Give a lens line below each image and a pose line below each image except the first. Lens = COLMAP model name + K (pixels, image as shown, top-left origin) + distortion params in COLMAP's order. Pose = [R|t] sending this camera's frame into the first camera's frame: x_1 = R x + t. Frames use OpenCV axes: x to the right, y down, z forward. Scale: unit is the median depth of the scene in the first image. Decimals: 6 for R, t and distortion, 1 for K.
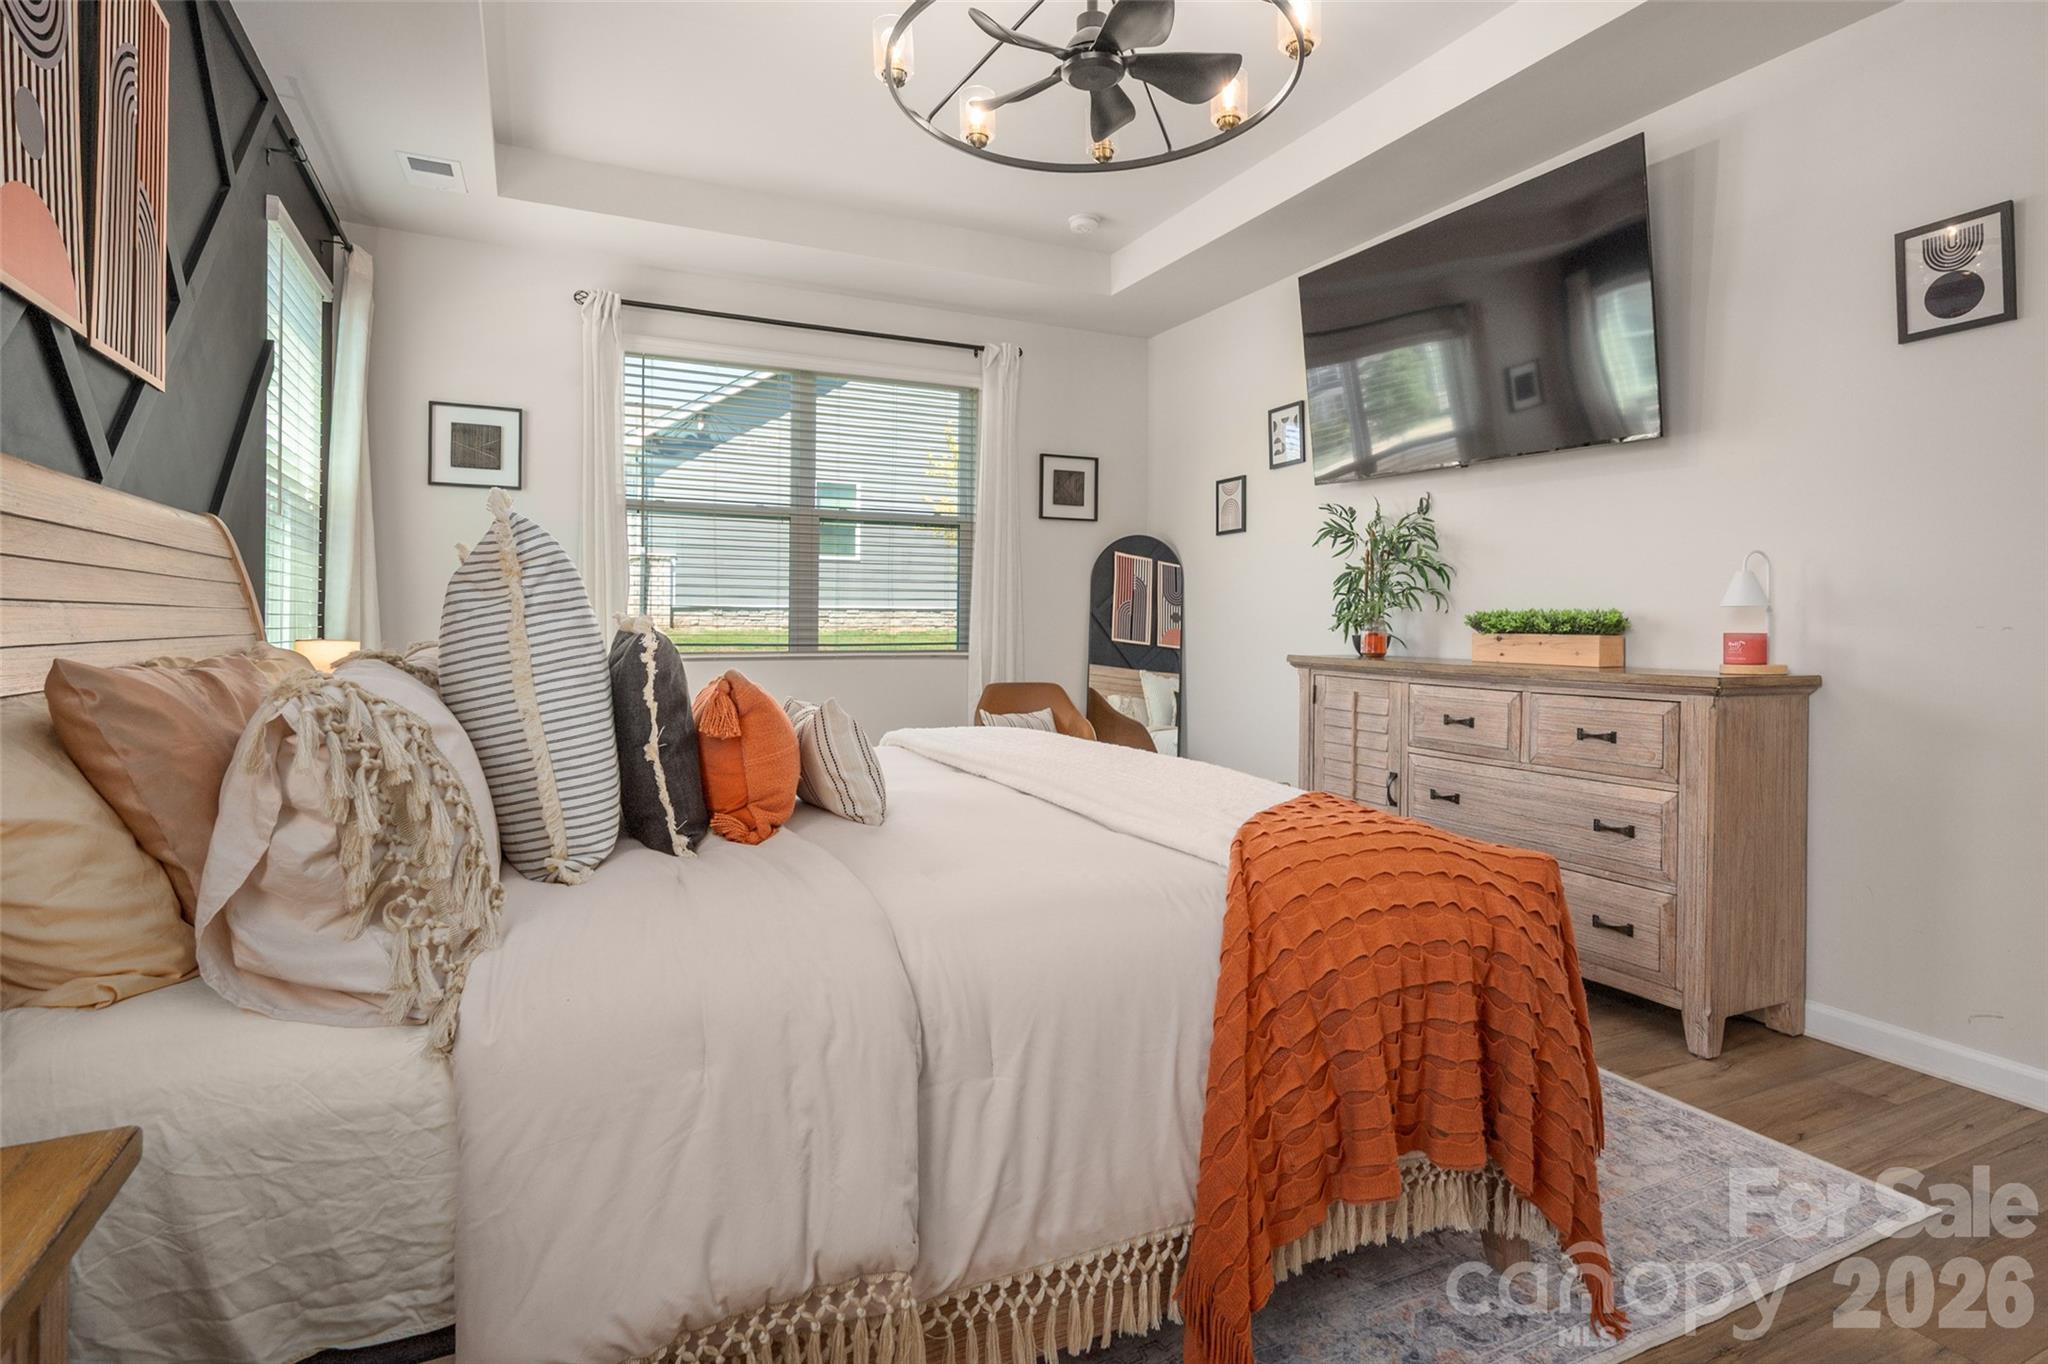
lens RADIAL K [[1029.1, 0, 1022.3], [0, 1029.1, 627.3], [0, 0, 1]] dist [0.002035, 0.000714]
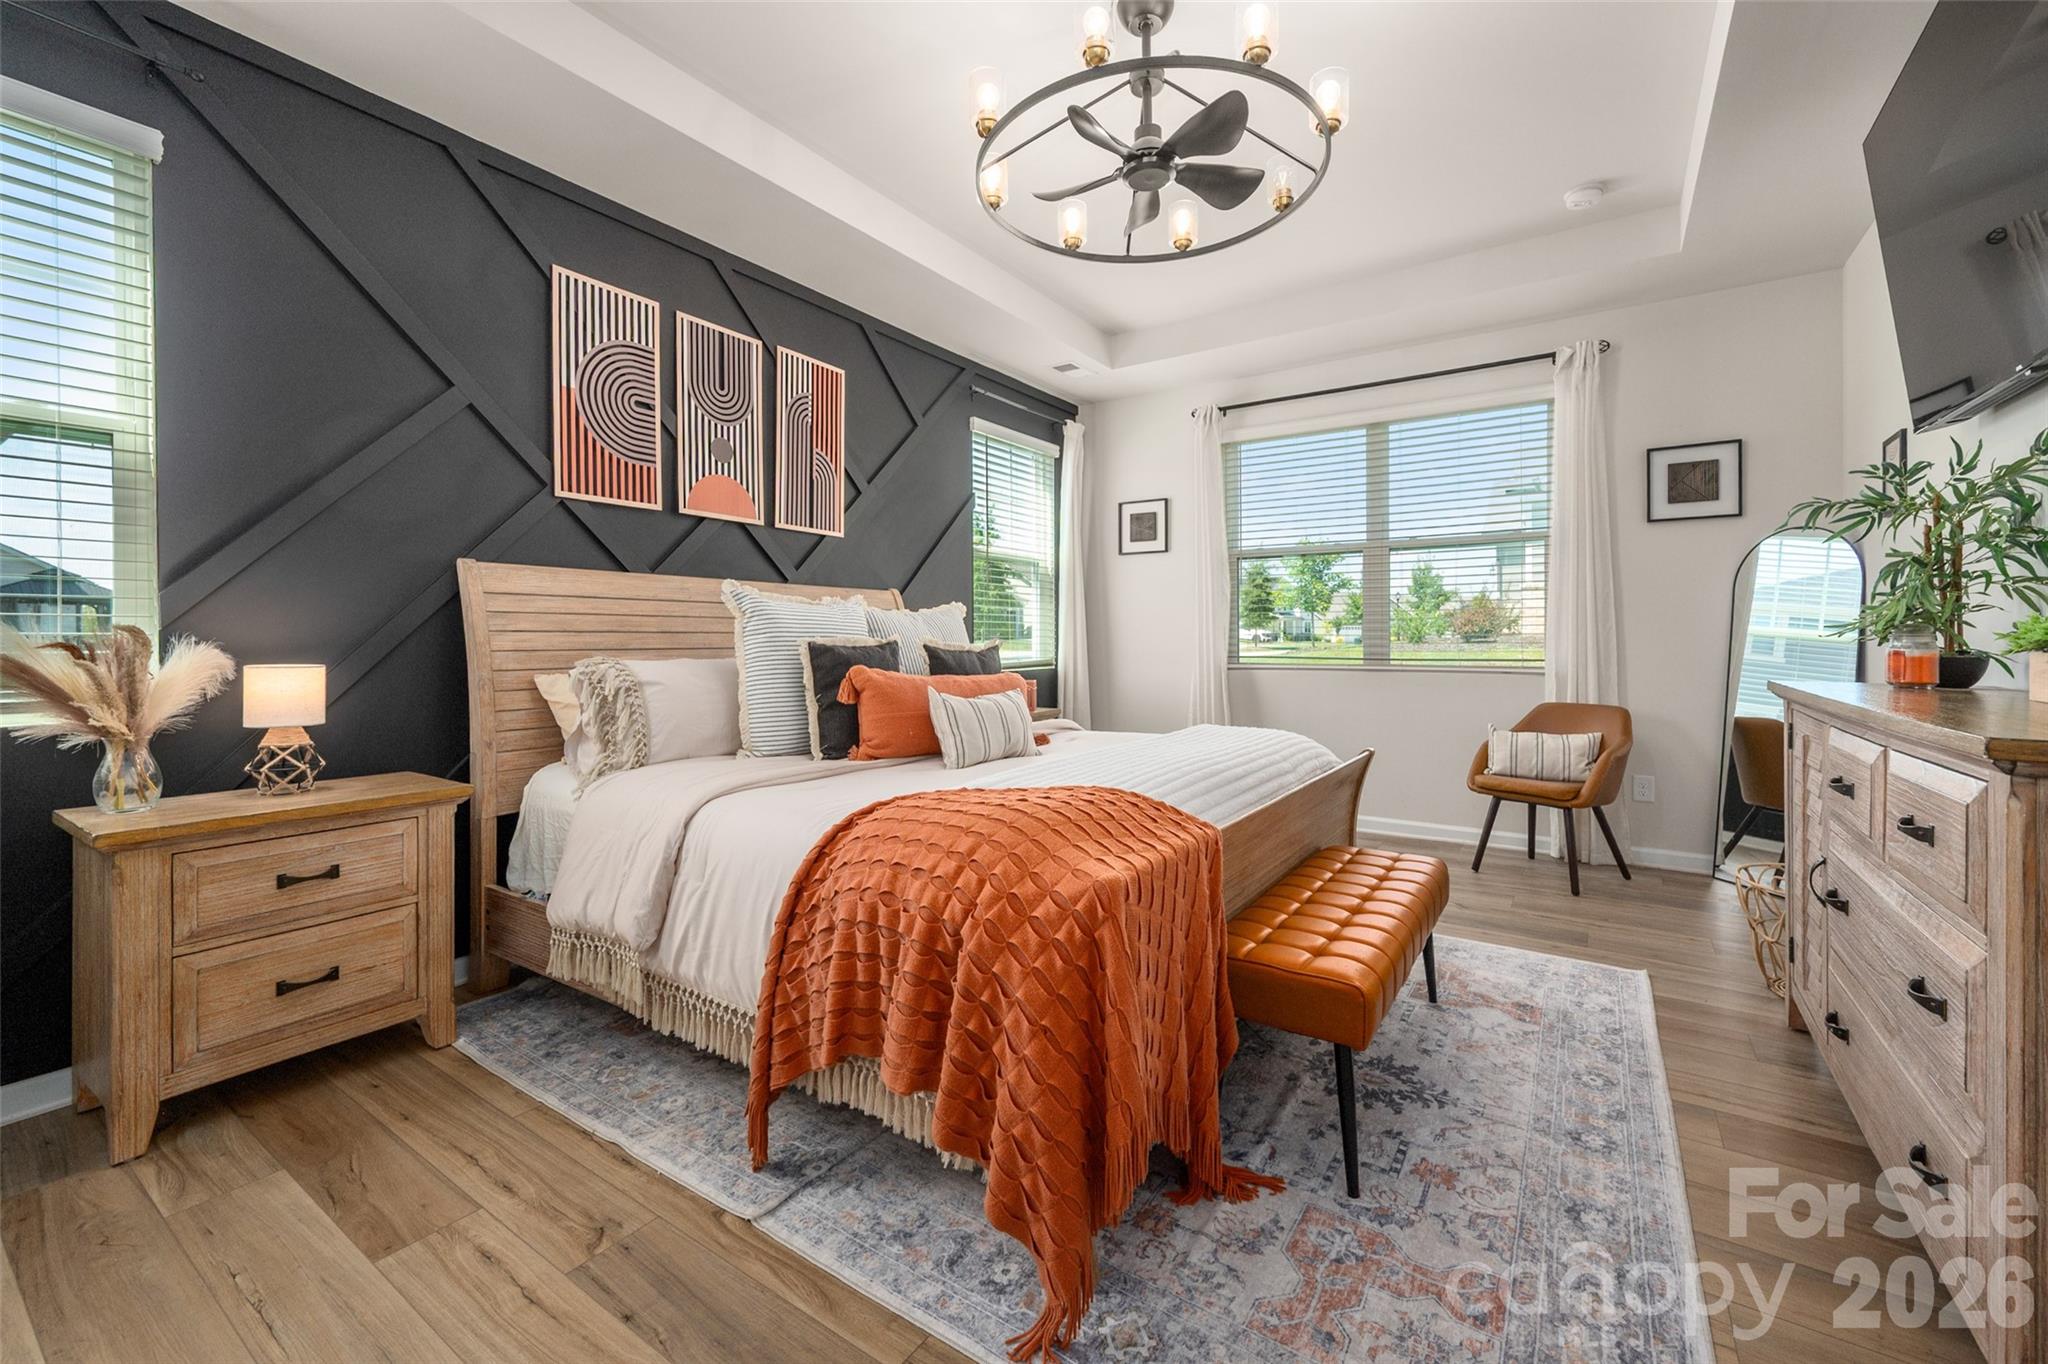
lens RADIAL K [[848.1, 0, 1026.0], [0, 848.1, 628.2], [0, 0, 1]] dist [0.016785, -0.000047]
pose [[0.504168, -0.017109, -0.863436, 0.530965], [-0.003155, 0.999761, -0.021653, 0.003685], [0.863600, 0.013641, 0.503993, 0.238323]]
